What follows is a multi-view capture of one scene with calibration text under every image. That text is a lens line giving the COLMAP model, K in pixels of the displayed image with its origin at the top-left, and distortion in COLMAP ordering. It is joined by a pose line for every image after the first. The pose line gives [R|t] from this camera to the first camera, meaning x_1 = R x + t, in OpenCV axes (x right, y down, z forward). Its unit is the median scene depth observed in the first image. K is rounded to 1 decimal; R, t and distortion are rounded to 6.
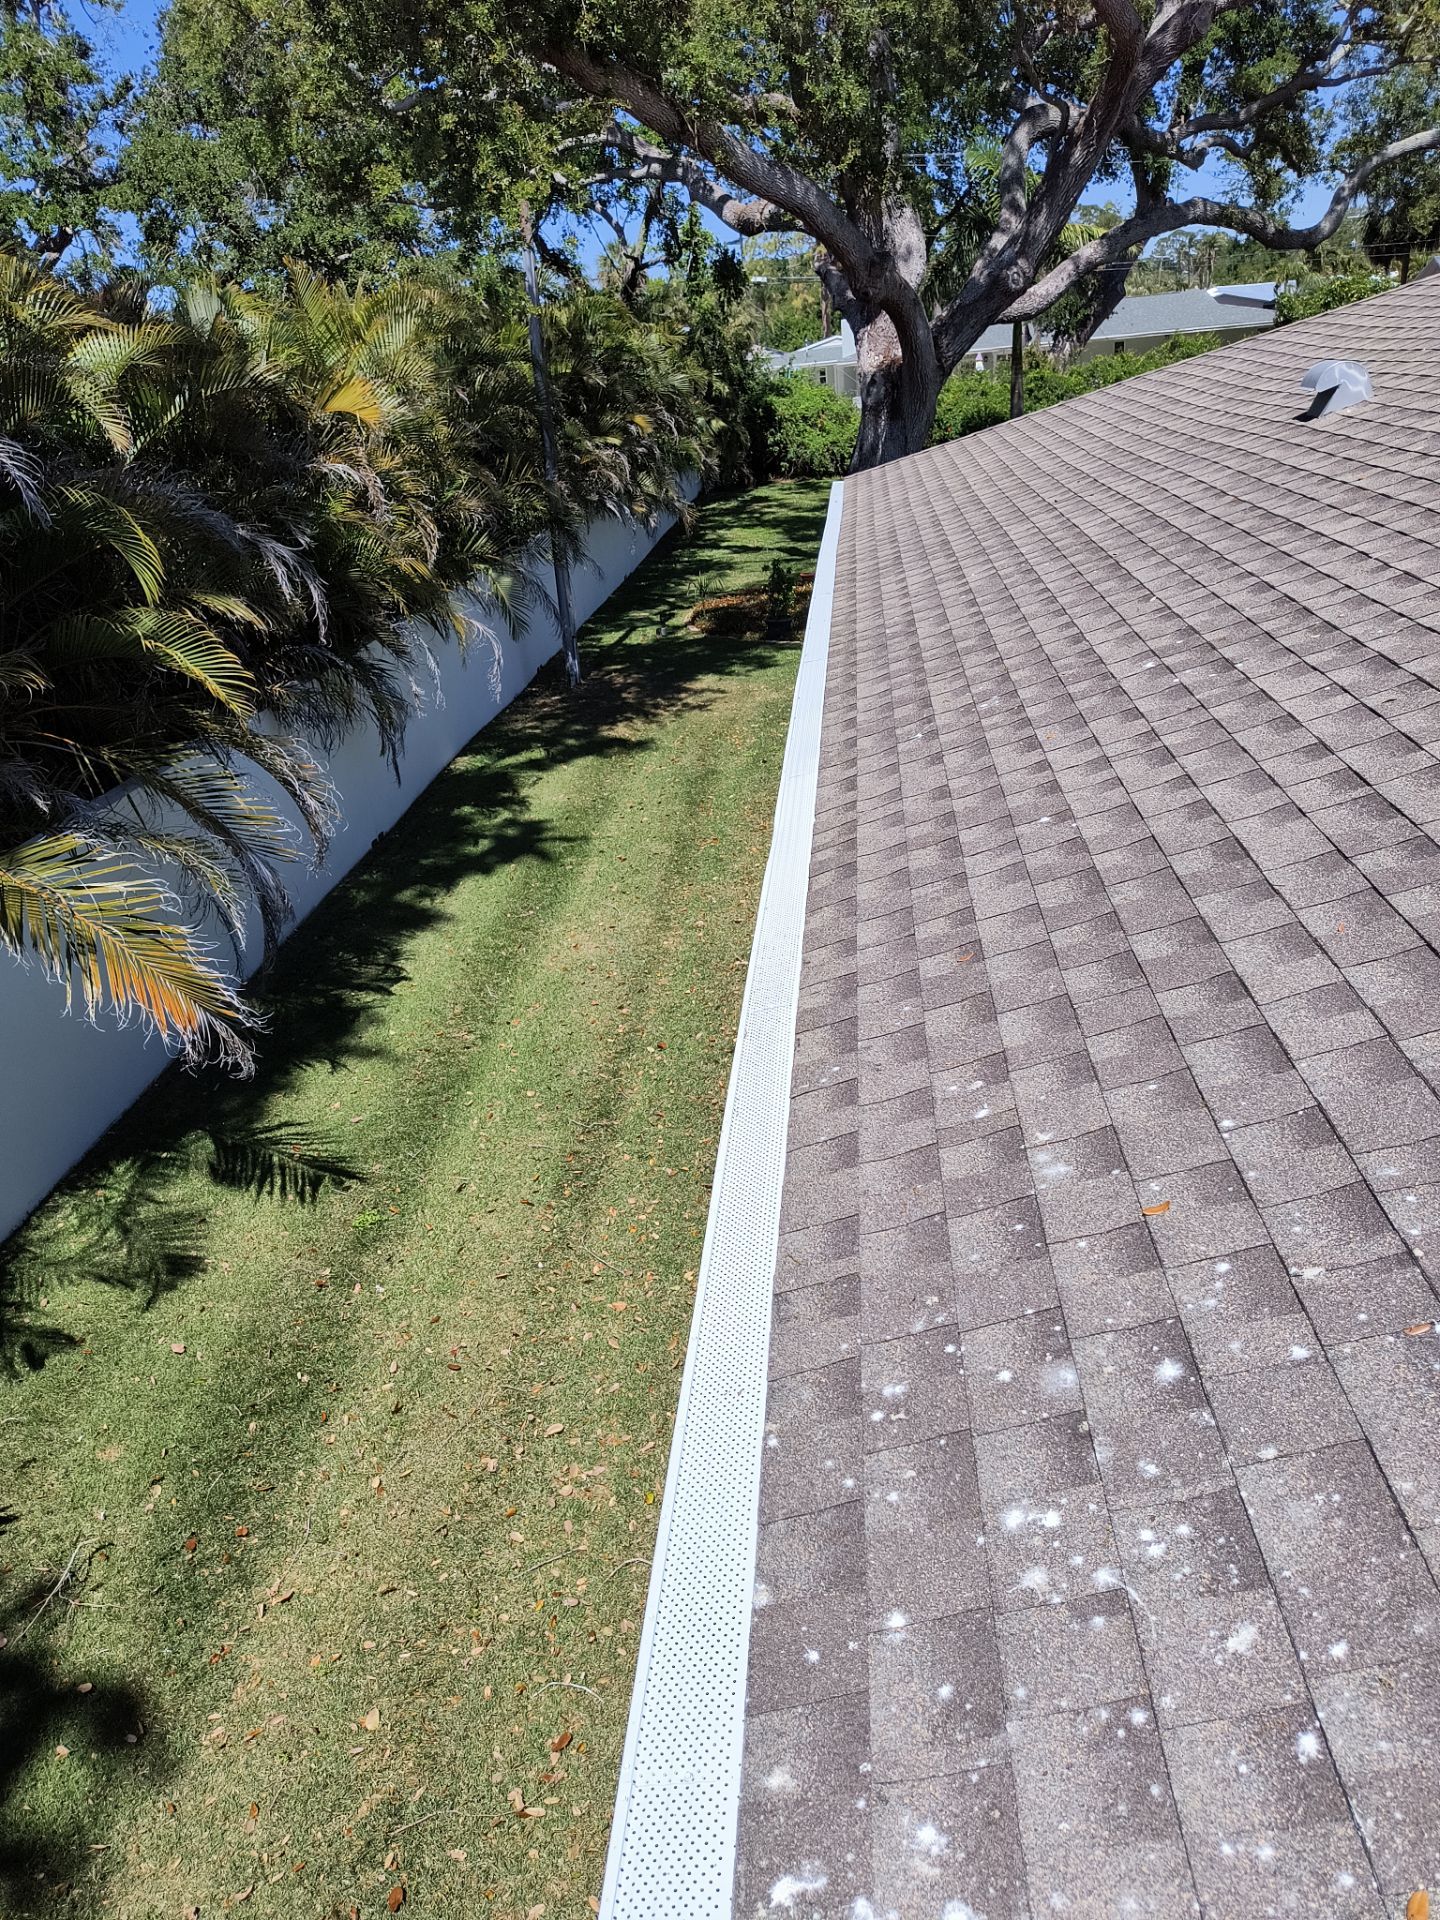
lens RADIAL K [[1294.9, 0, 710.3], [0, 1294.9, 965.5], [0, 0, 1]] dist [0.038968, -0.042138]
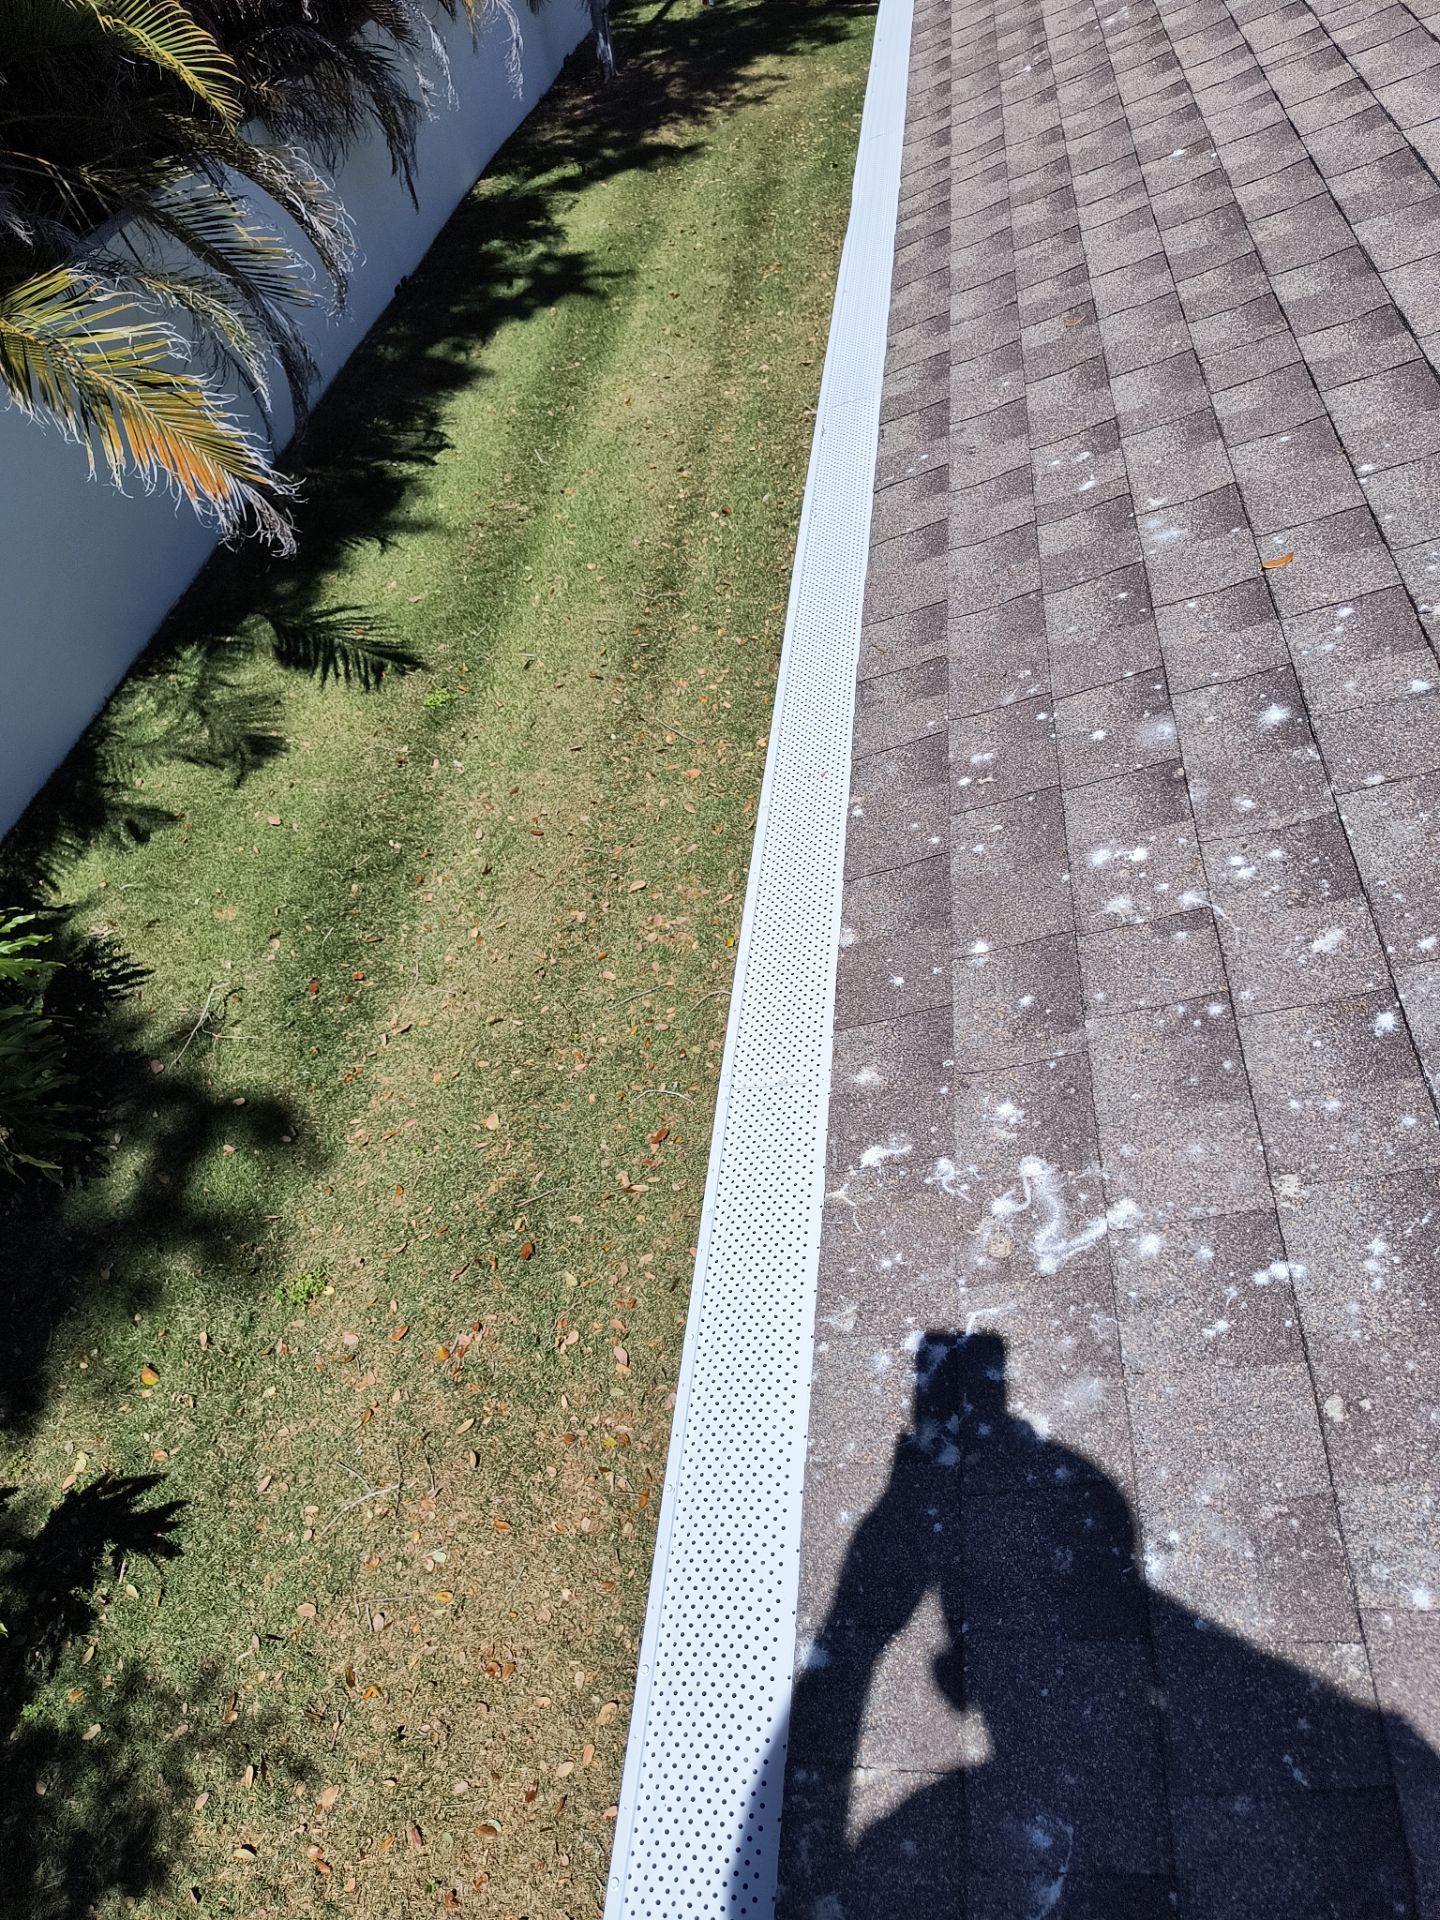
lens RADIAL K [[1294.9, 0, 710.3], [0, 1294.9, 965.5], [0, 0, 1]] dist [0.038968, -0.042138]
pose [[0.998346, -0.017281, -0.054831, -0.004831], [0.036029, 0.931293, 0.362484, 0.041048], [0.044800, -0.363860, 0.930376, 0.007272]]
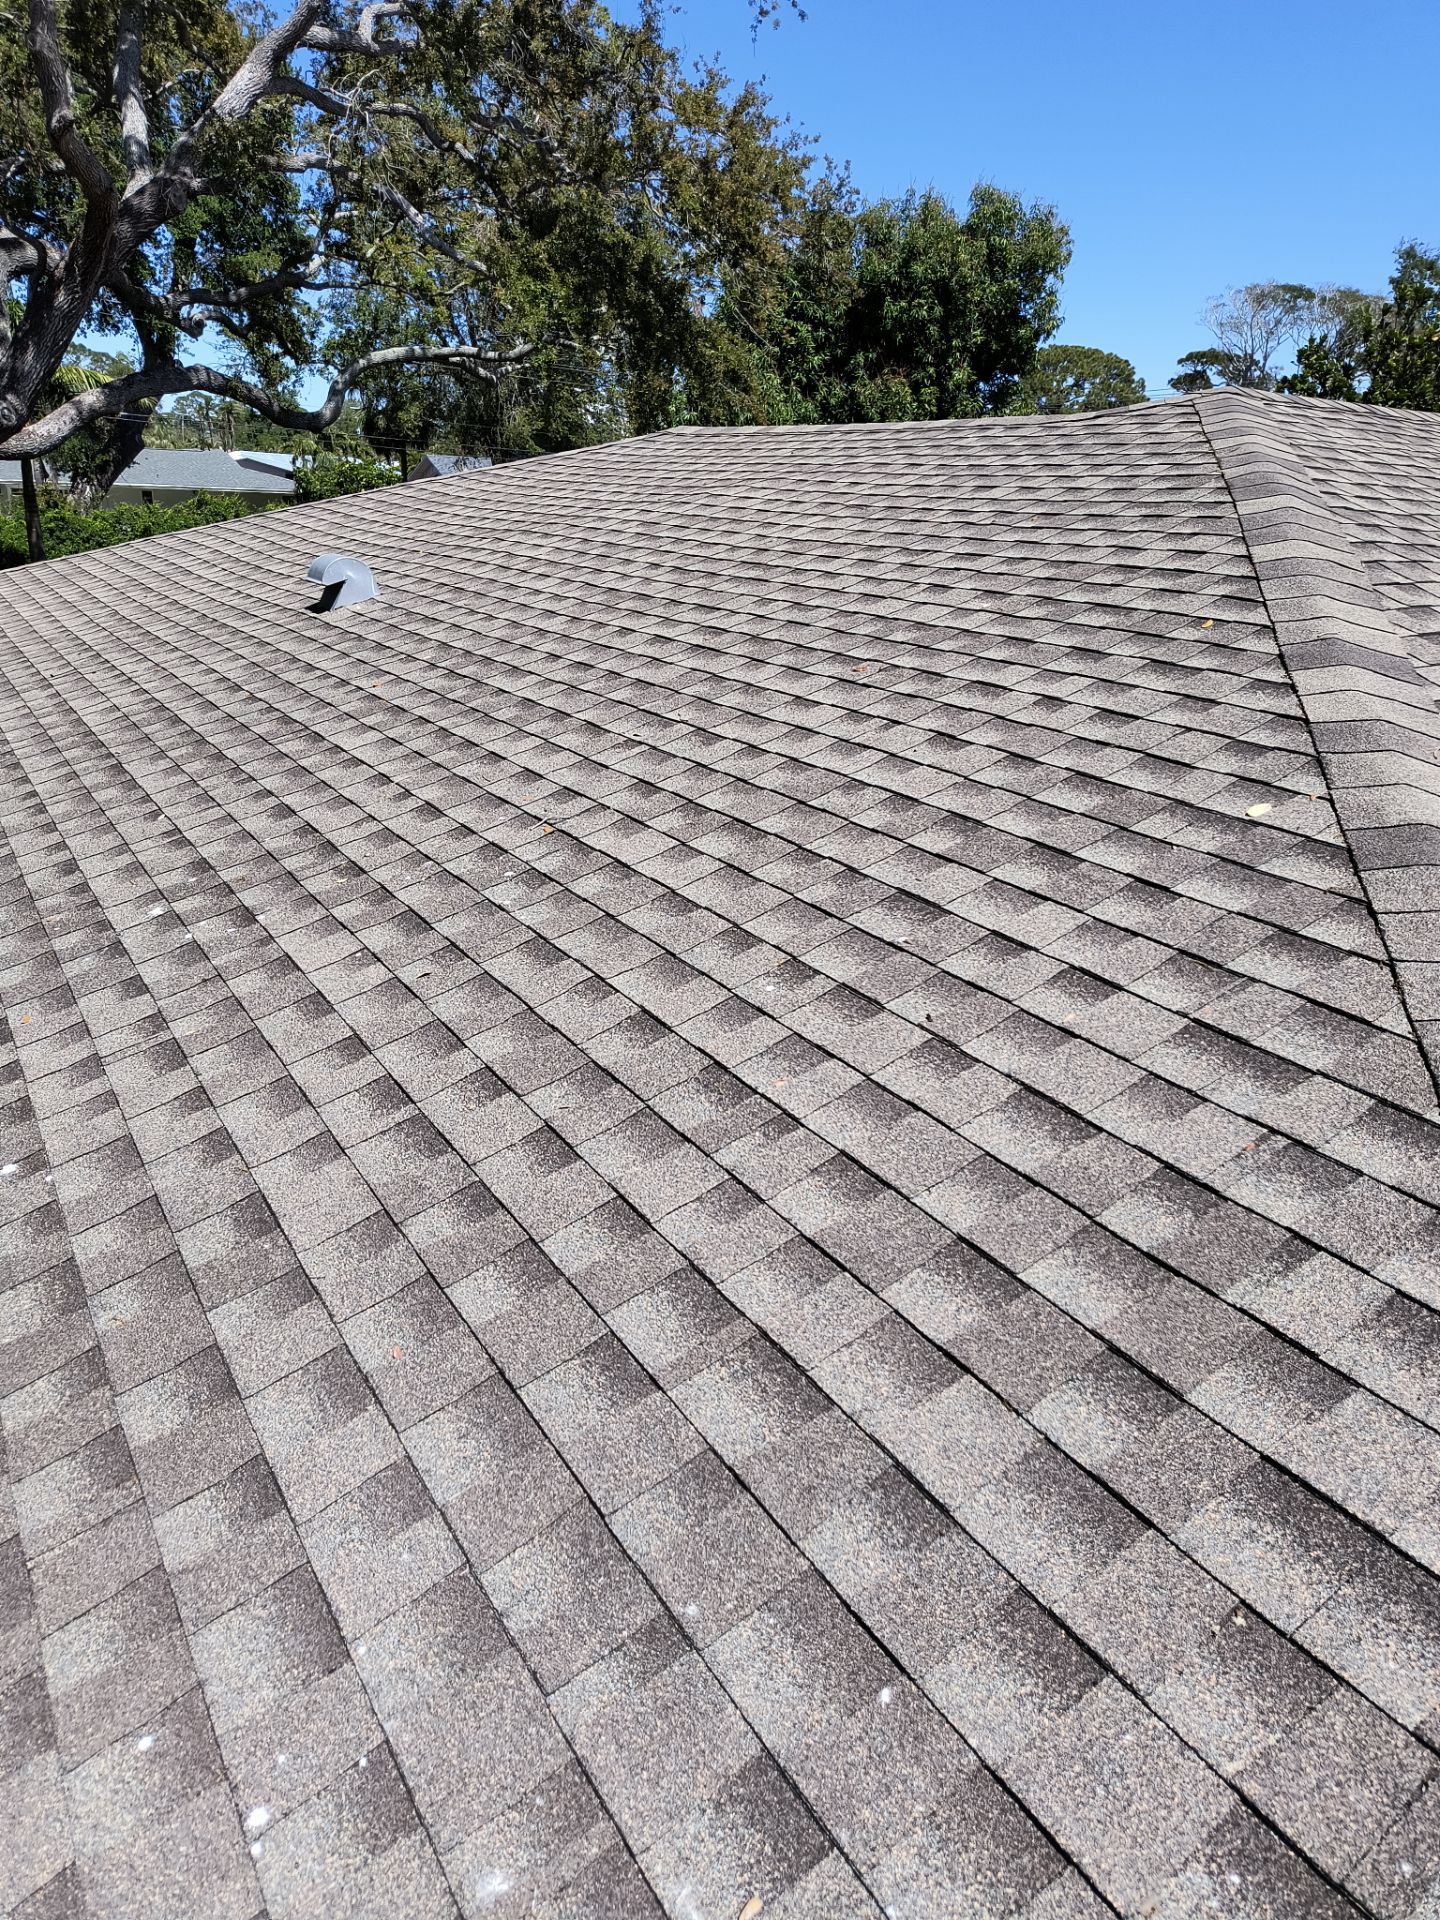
lens RADIAL K [[1239.8, 0, 742.7], [0, 1239.8, 918.3], [0, 0, 1]] dist [0.069501, -0.074729]
pose [[0.767578, -0.094775, 0.633910, 0.097274], [0.170355, 0.983602, -0.059219, -0.094725], [-0.617903, 0.153445, 0.771136, 0.135080]]
